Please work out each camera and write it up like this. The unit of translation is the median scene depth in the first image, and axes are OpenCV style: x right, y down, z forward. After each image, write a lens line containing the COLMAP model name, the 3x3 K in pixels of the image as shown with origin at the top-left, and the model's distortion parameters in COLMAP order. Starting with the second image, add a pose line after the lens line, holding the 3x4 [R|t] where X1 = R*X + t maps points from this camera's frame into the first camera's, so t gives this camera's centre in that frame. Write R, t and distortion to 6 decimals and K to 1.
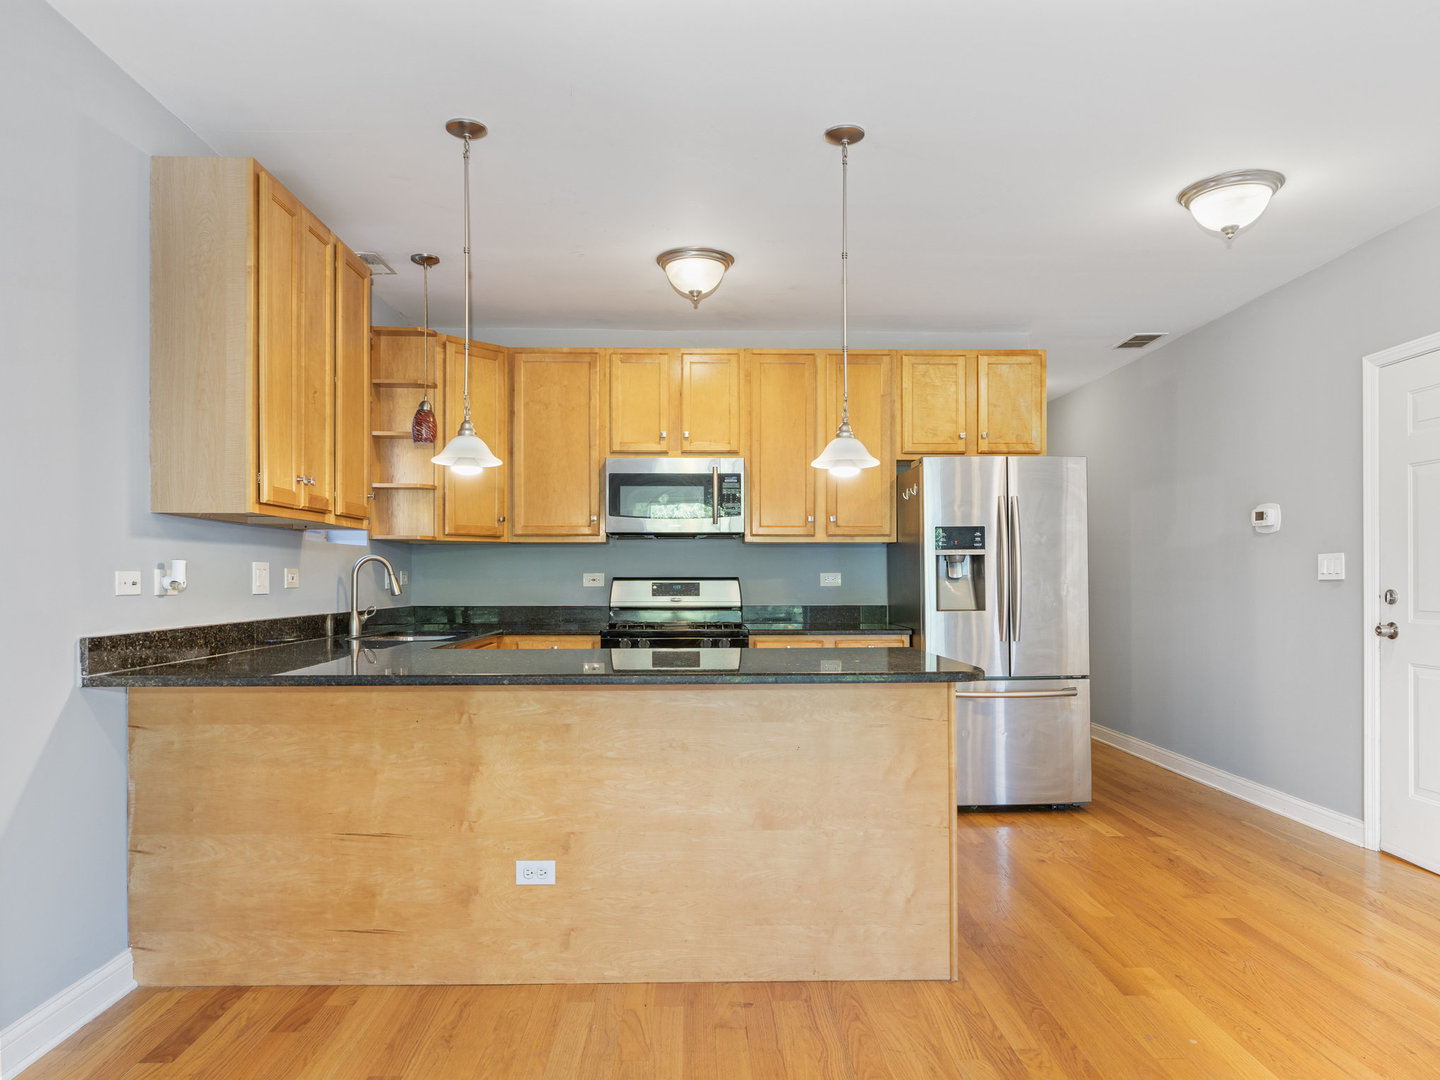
lens RADIAL K [[950.7, 0, 717.8], [0, 950.7, 577.0], [0, 0, 1]] dist [-0.001076, -0.000592]
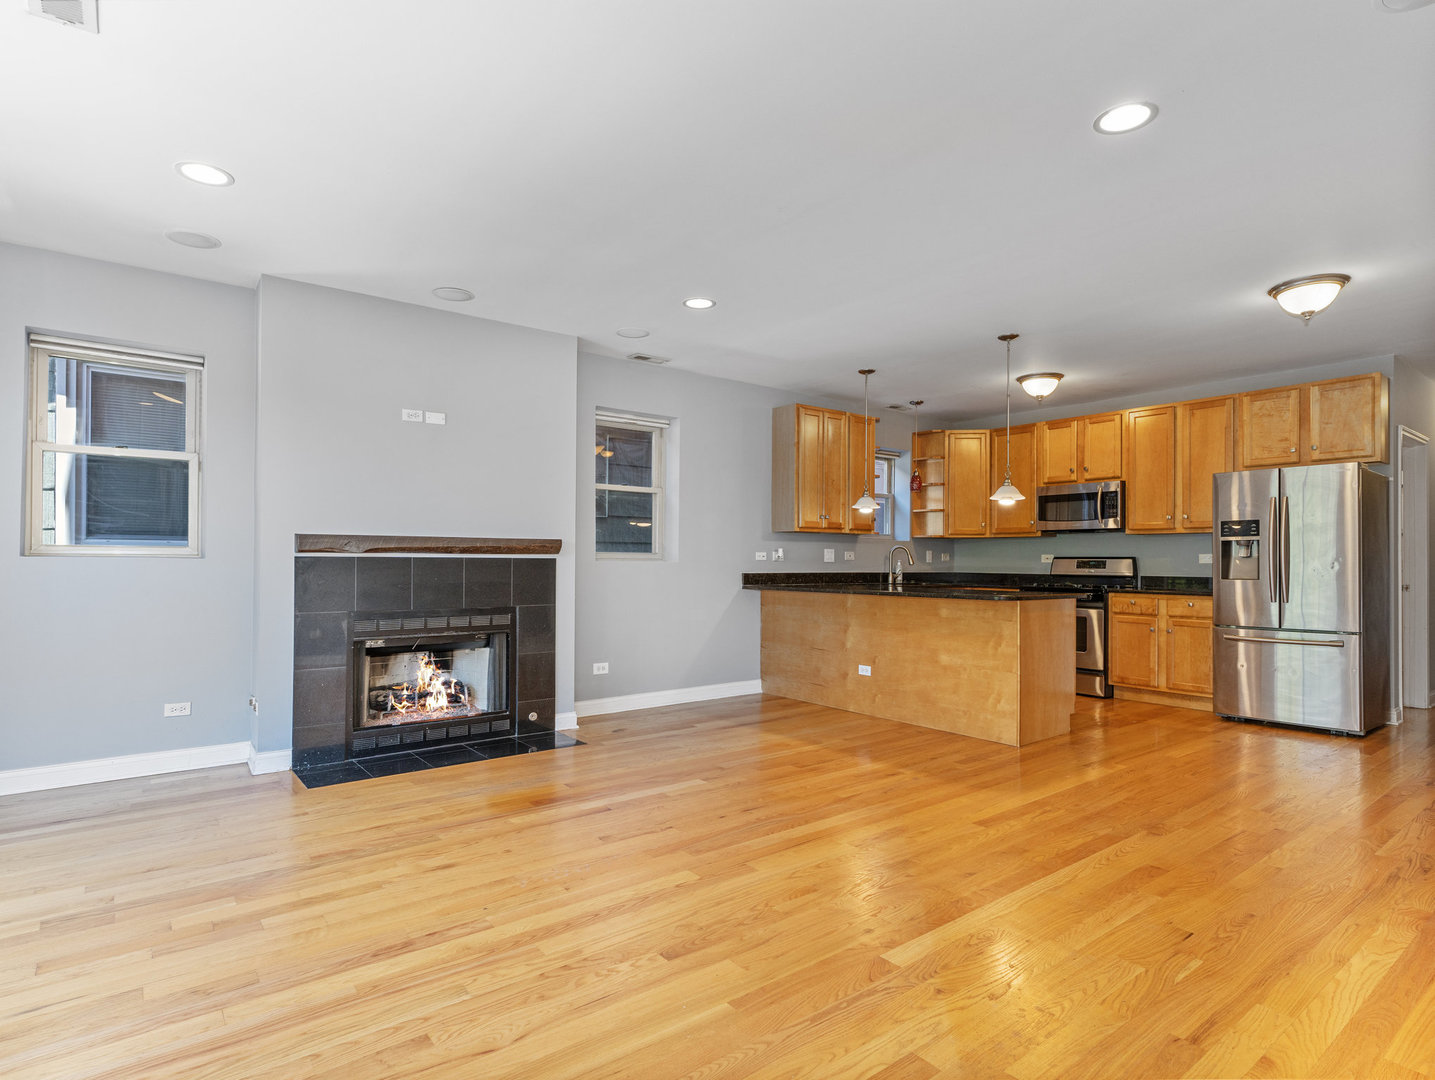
lens RADIAL K [[765.8, 0, 714.3], [0, 765.8, 555.6], [0, 0, 1]] dist [-0.001493, 0.000643]
pose [[0.592683, -0.001867, -0.805434, 0.712606], [-0.006176, 0.999957, -0.006862, 0.012406], [0.805412, 0.009041, 0.592646, -0.315087]]
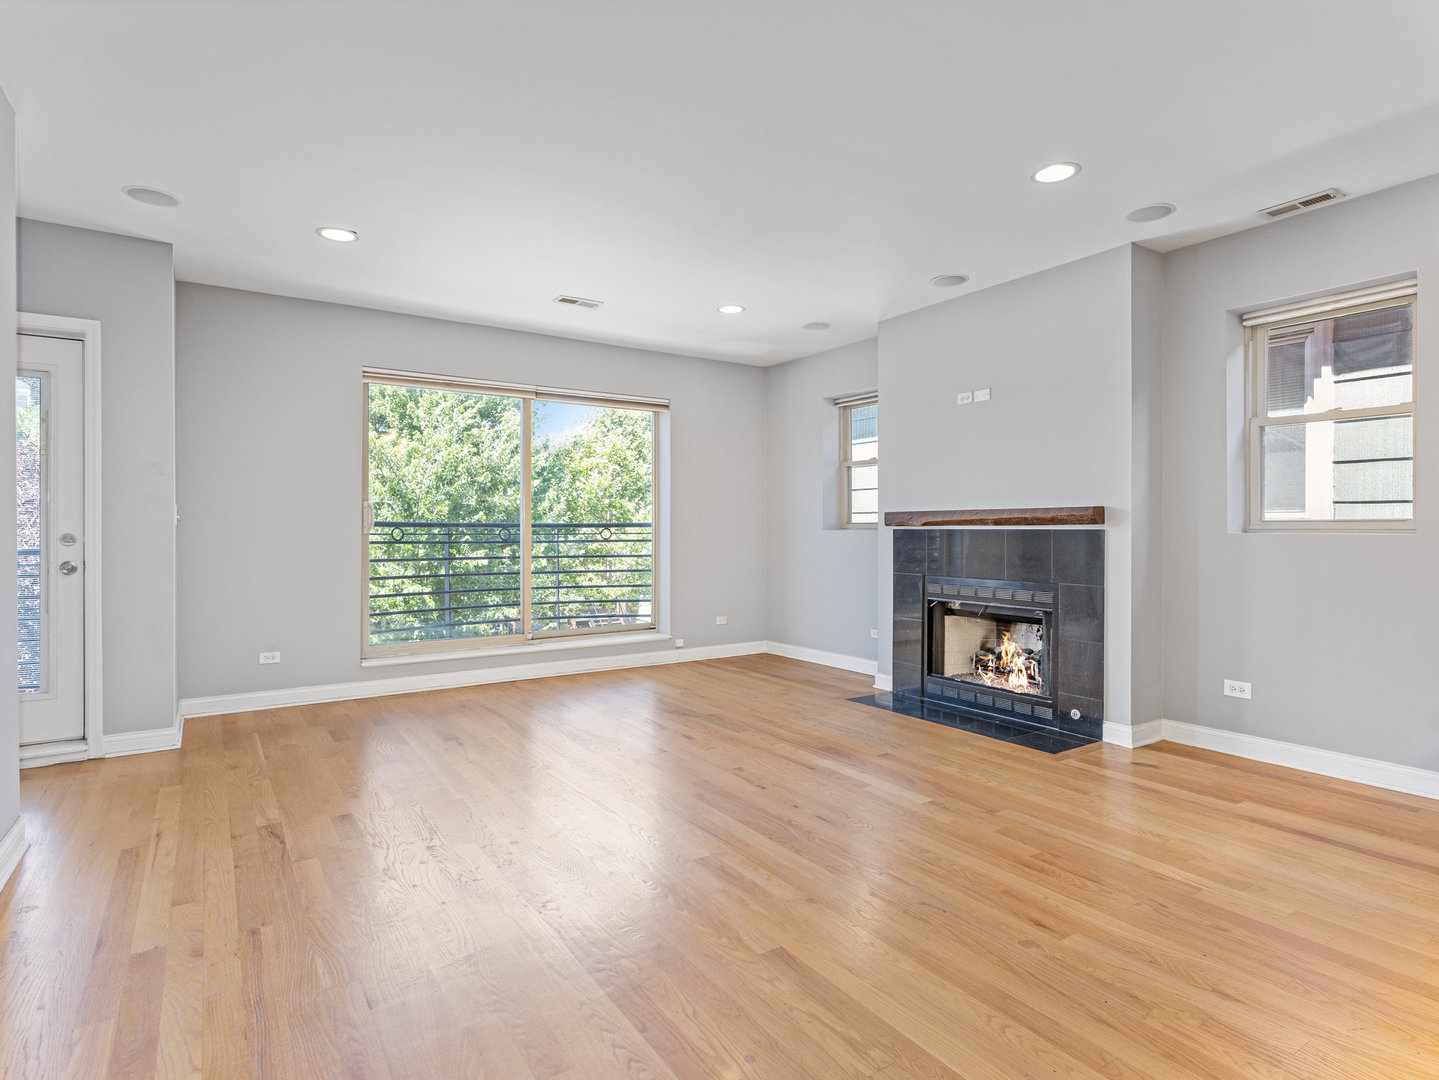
lens RADIAL K [[776.4, 0, 725.9], [0, 776.4, 533.6], [0, 0, 1]] dist [0.000871, 0.001095]
pose [[-0.844054, 0.005501, -0.536231, 0.555367], [0.001093, 0.999963, 0.008538, 0.006659], [0.536258, 0.006620, -0.844028, 0.657230]]
